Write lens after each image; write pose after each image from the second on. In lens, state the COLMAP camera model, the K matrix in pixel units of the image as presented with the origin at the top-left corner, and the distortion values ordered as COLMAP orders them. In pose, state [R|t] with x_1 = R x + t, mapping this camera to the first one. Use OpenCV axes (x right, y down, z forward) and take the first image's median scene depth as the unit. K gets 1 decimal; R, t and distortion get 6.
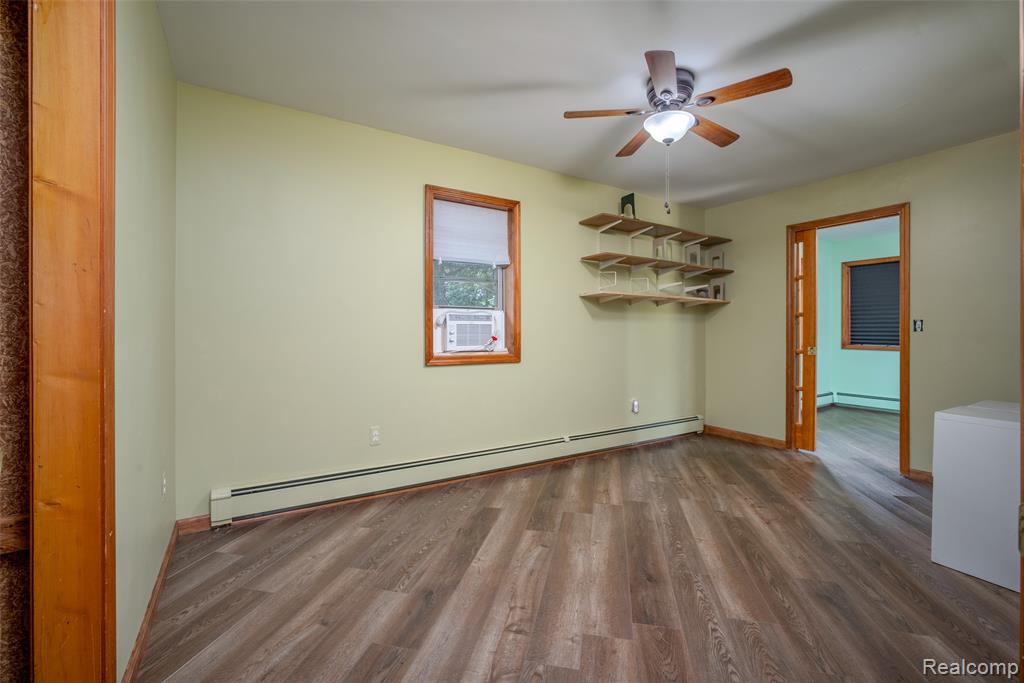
lens RADIAL K [[442.9, 0, 521.3], [0, 442.9, 336.8], [0, 0, 1]] dist [-0.003552, -0.000307]
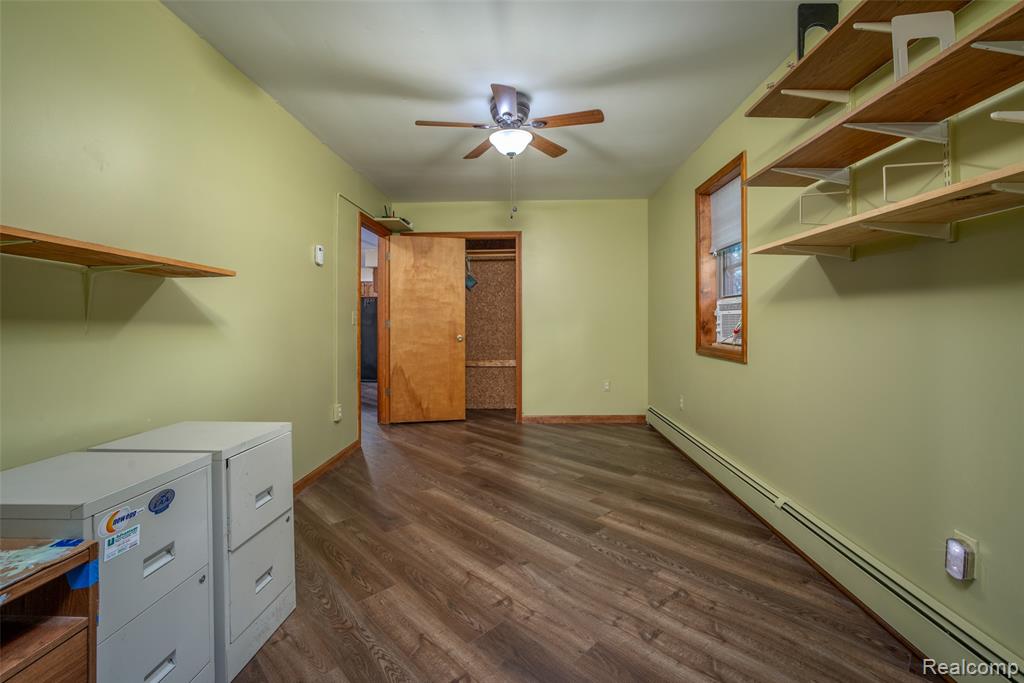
lens RADIAL K [[442.9, 0, 521.3], [0, 442.9, 336.8], [0, 0, 1]] dist [-0.003552, -0.000307]
pose [[-0.569380, 0.024518, -0.821709, 1.247913], [-0.002265, 0.999505, 0.031393, -0.016242], [0.822071, 0.019736, -0.569042, 1.665912]]
